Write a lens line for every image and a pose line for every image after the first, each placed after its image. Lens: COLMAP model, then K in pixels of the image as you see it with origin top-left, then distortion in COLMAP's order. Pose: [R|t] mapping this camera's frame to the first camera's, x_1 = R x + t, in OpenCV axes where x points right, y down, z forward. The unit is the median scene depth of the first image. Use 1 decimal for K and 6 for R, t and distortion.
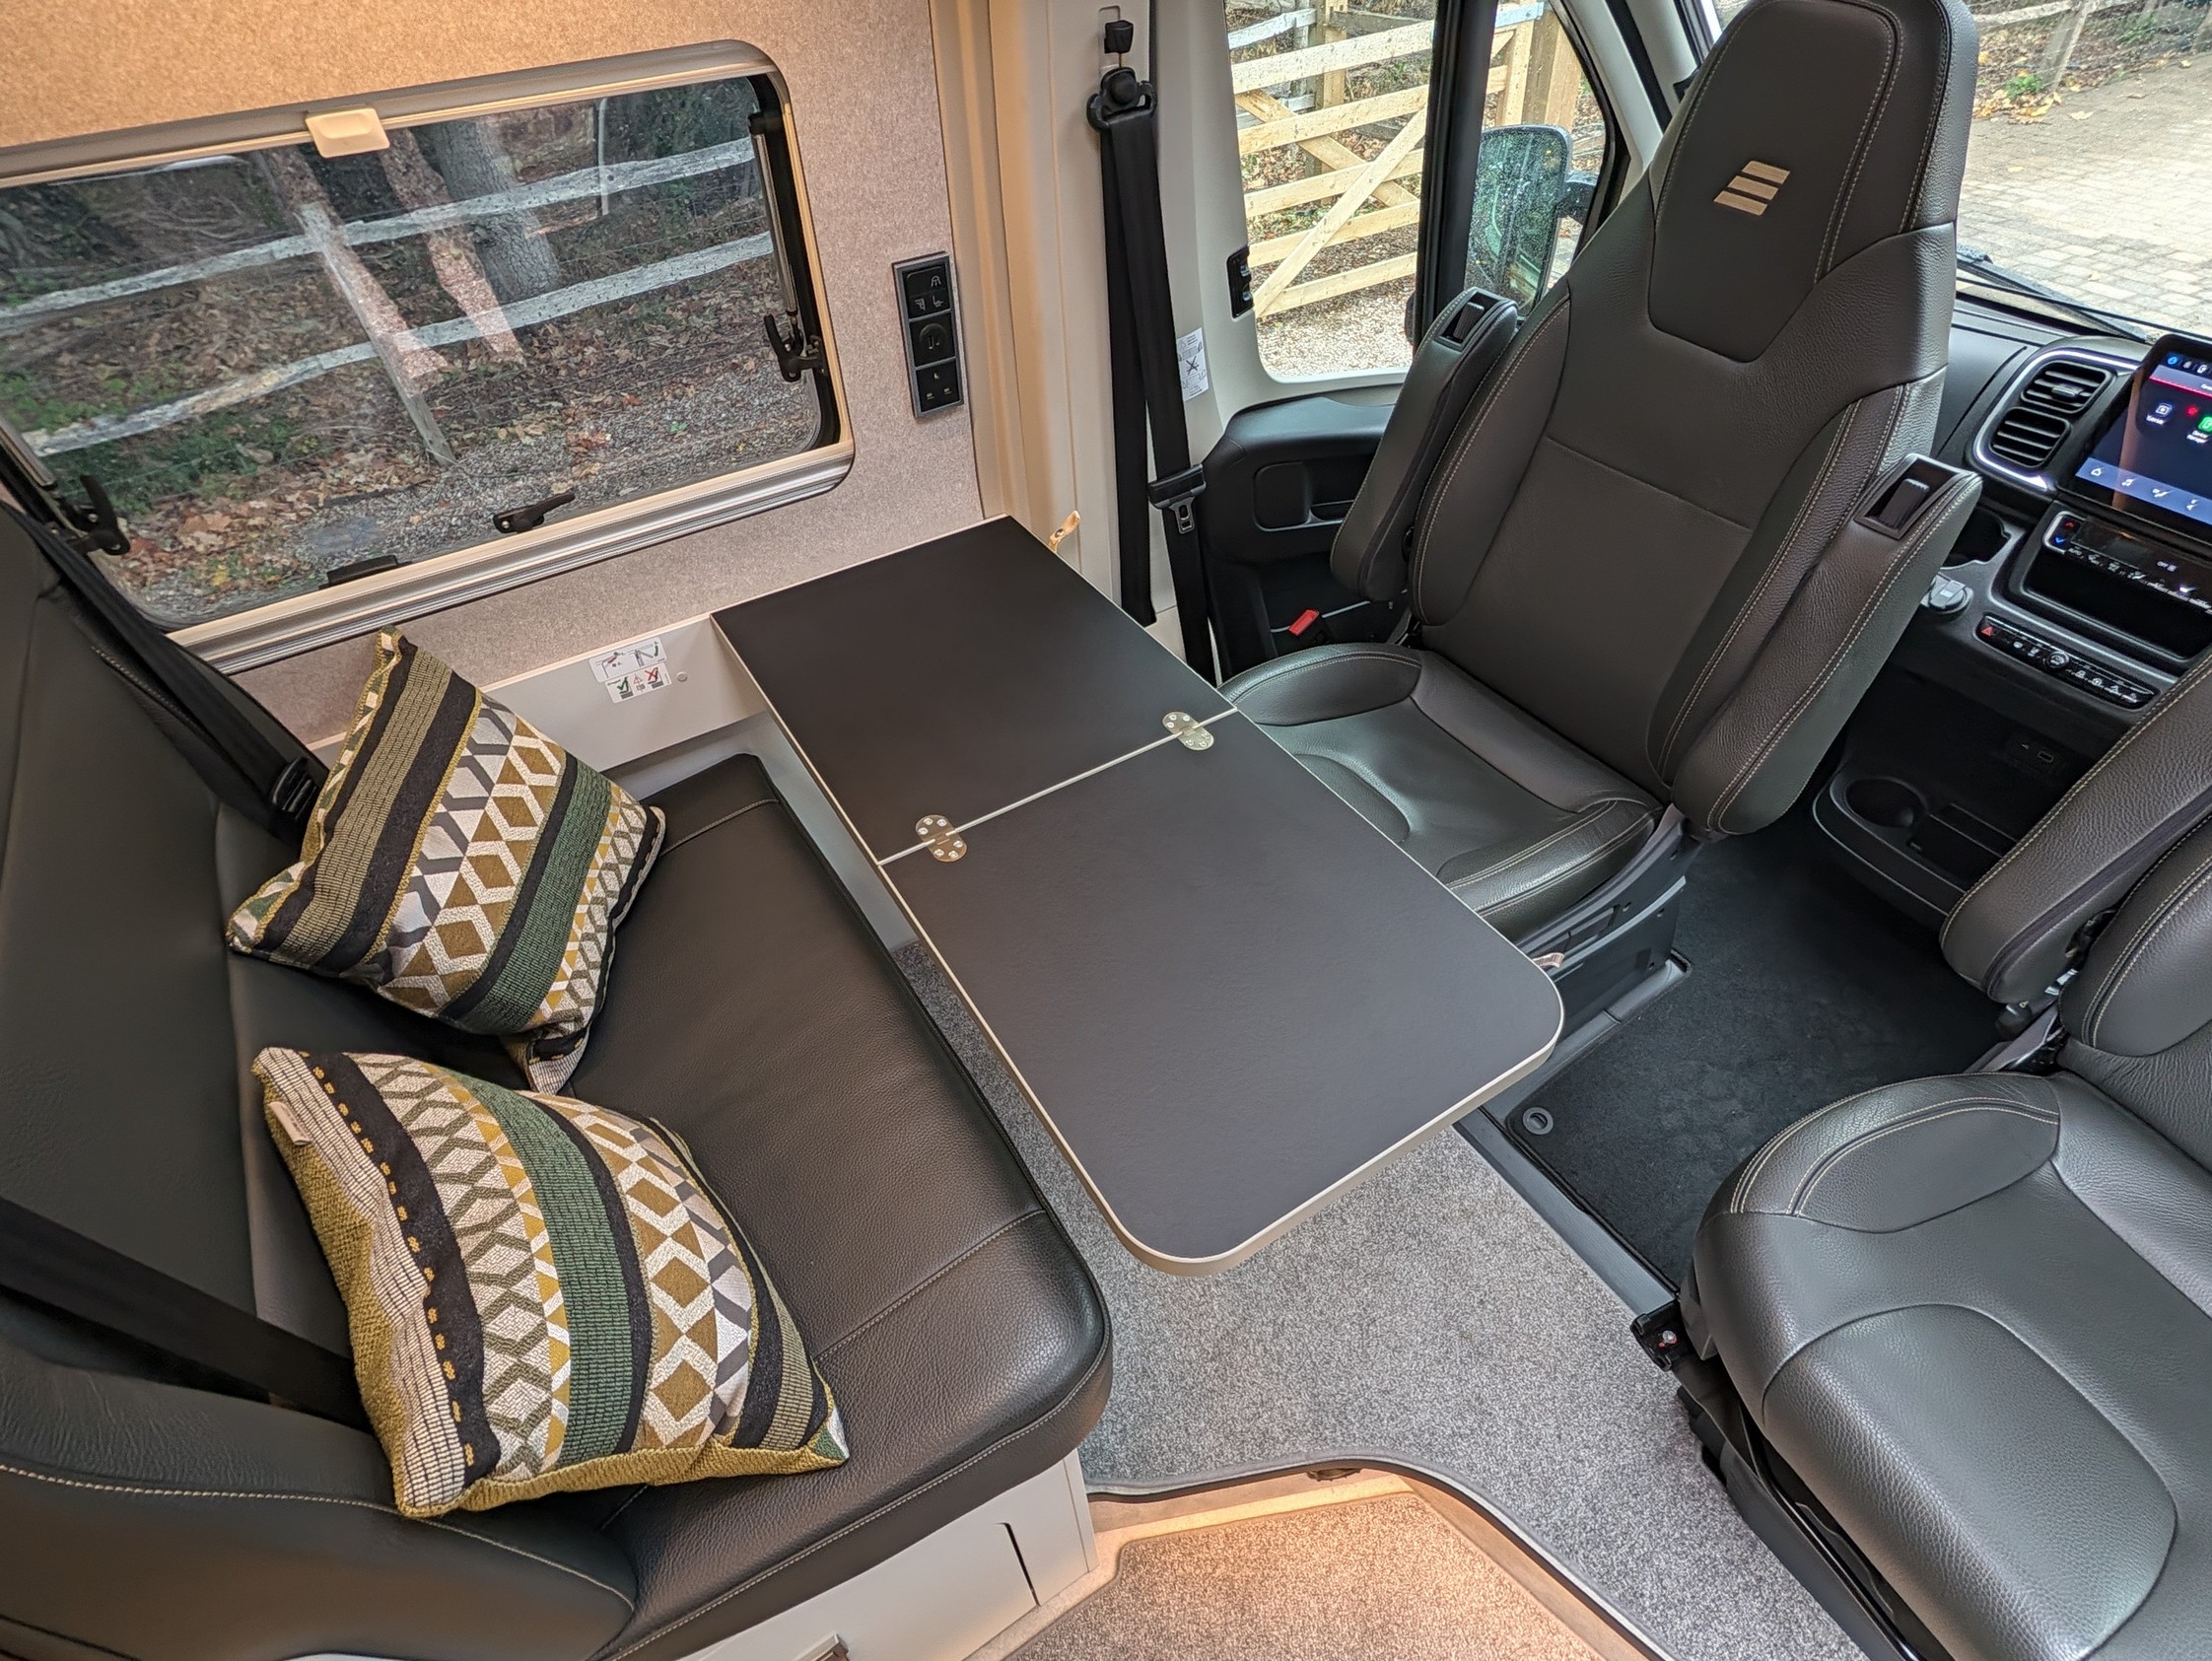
lens RADIAL K [[1134.7, 0, 1130.6], [0, 1134.7, 834.6], [0, 0, 1]] dist [0.001629, -0.000128]
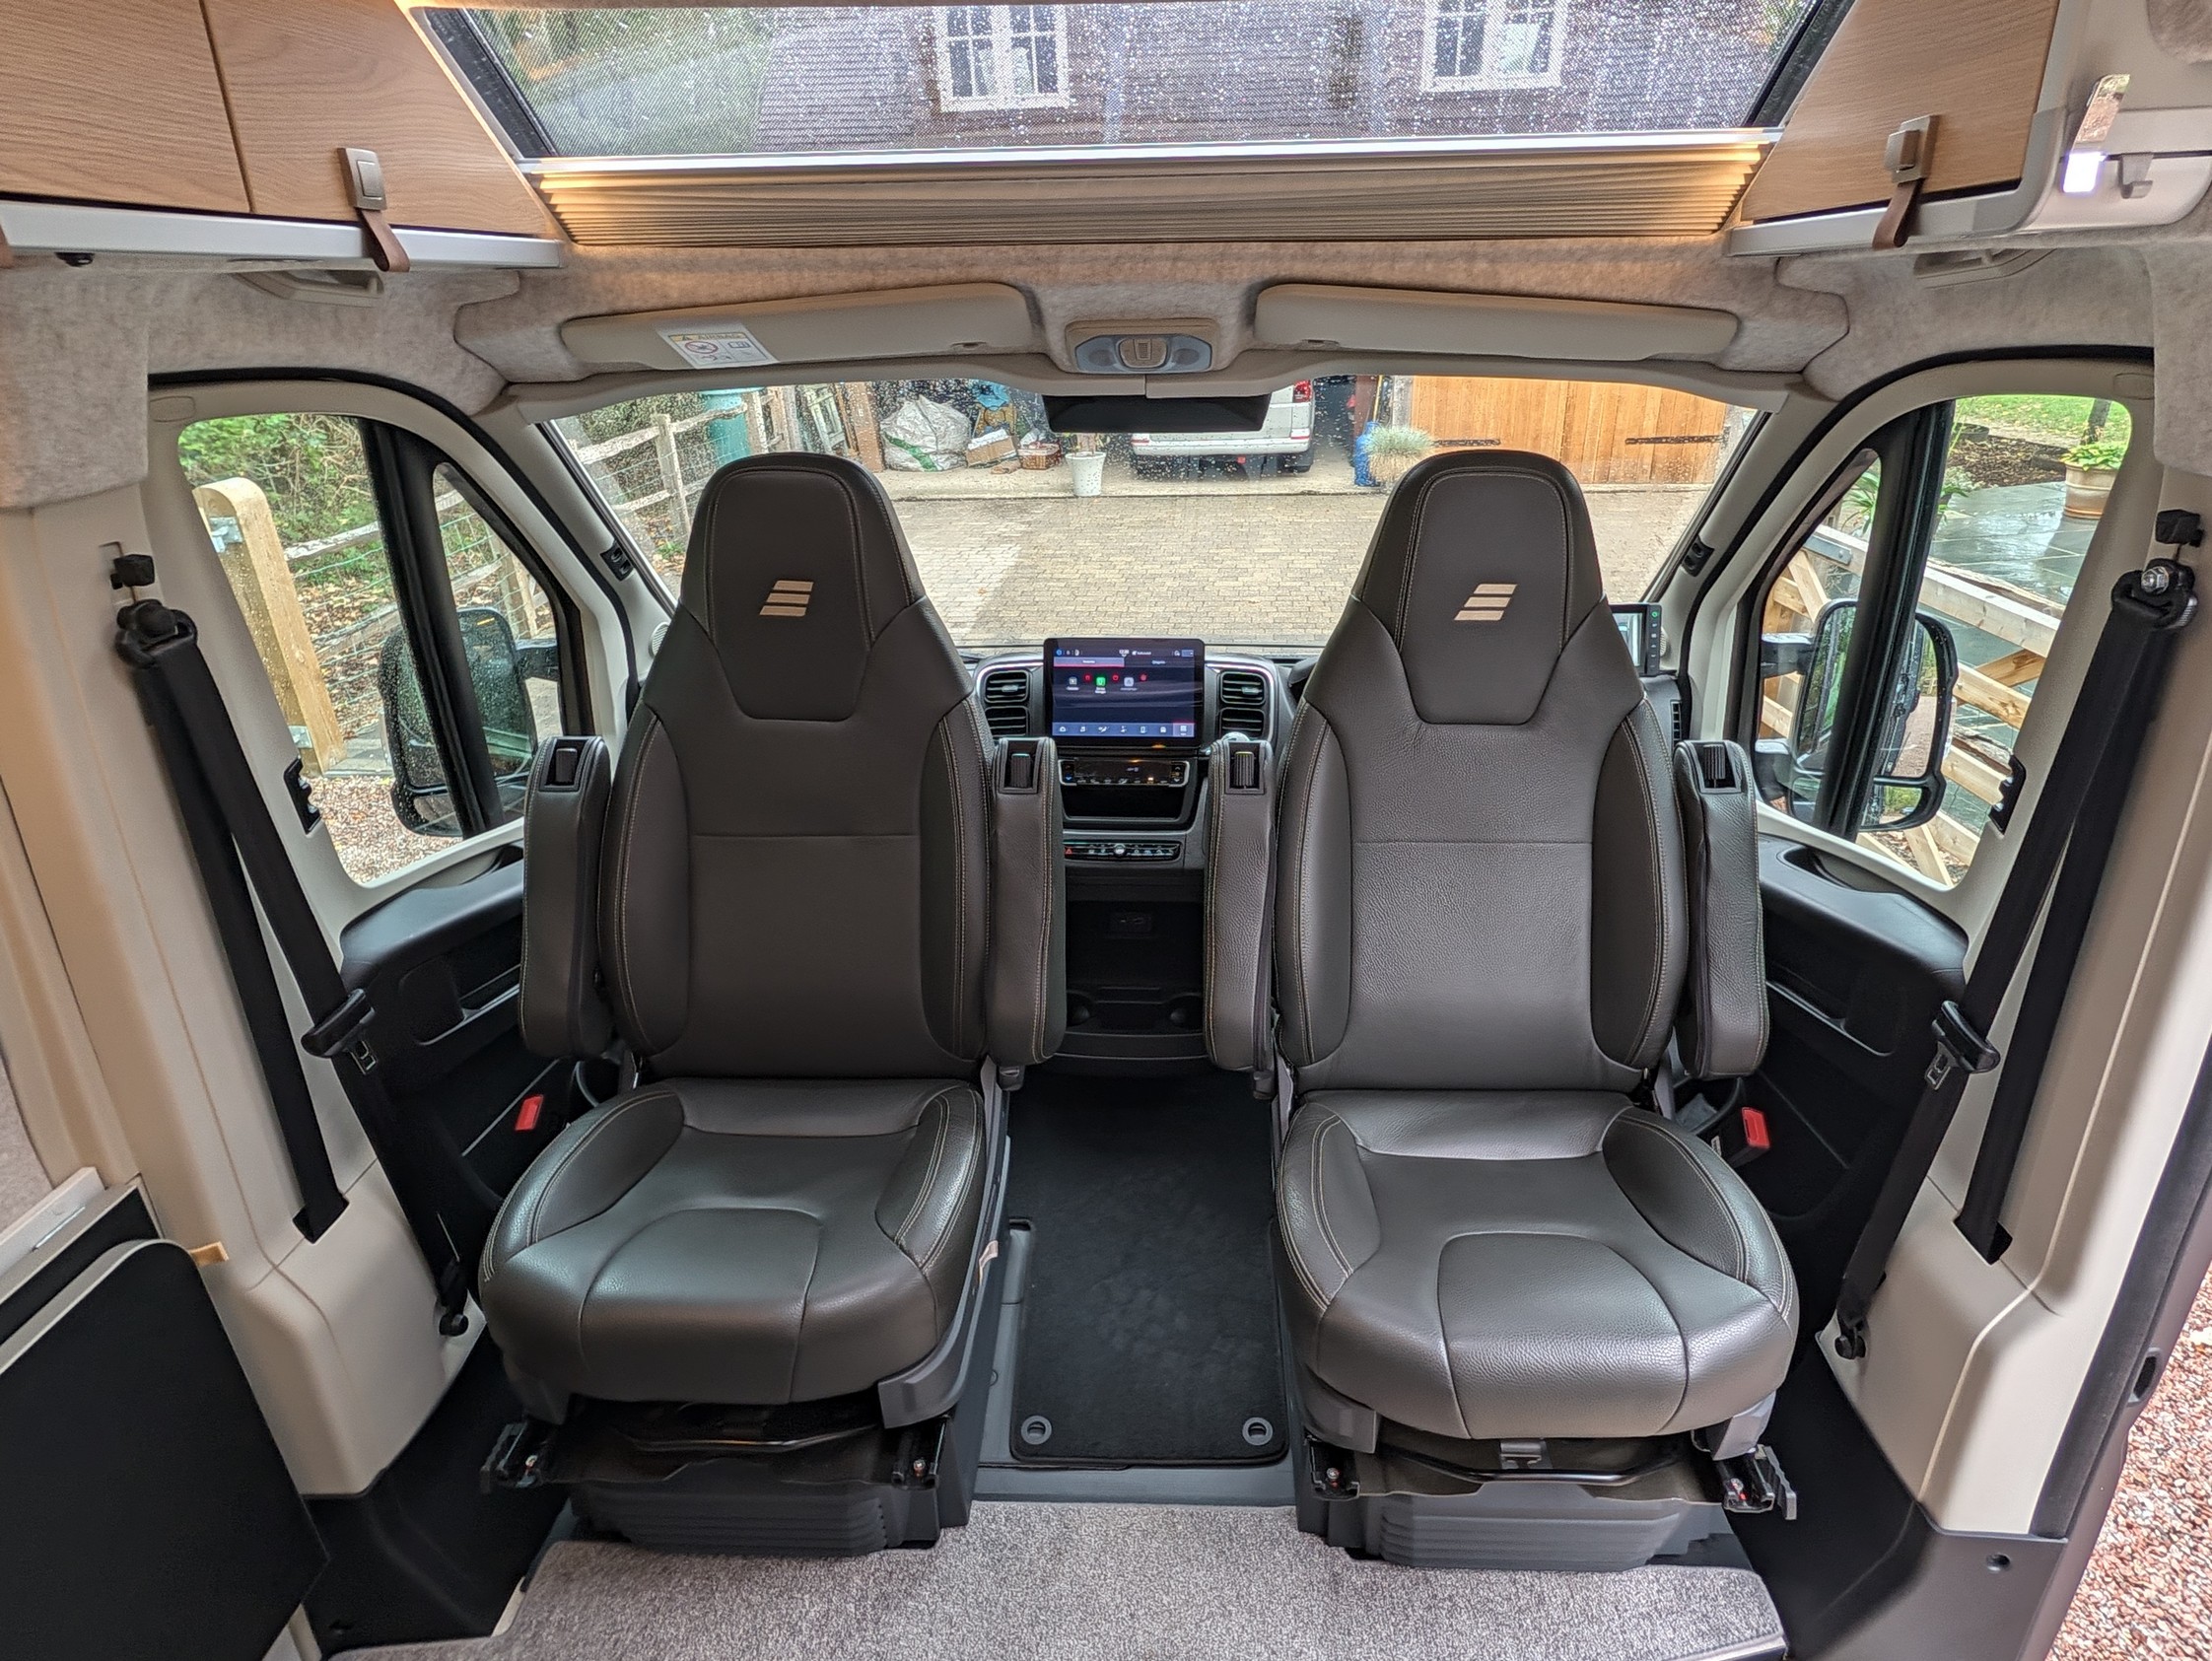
lens RADIAL K [[1258.0, 0, 1134.2], [0, 1258.0, 827.4], [0, 0, 1]] dist [0.001009, -0.002406]
pose [[0.565349, -0.294560, 0.770464, -0.333155], [0.564722, 0.819047, -0.101246, -0.014535], [-0.601223, 0.492337, 0.629392, 0.033752]]
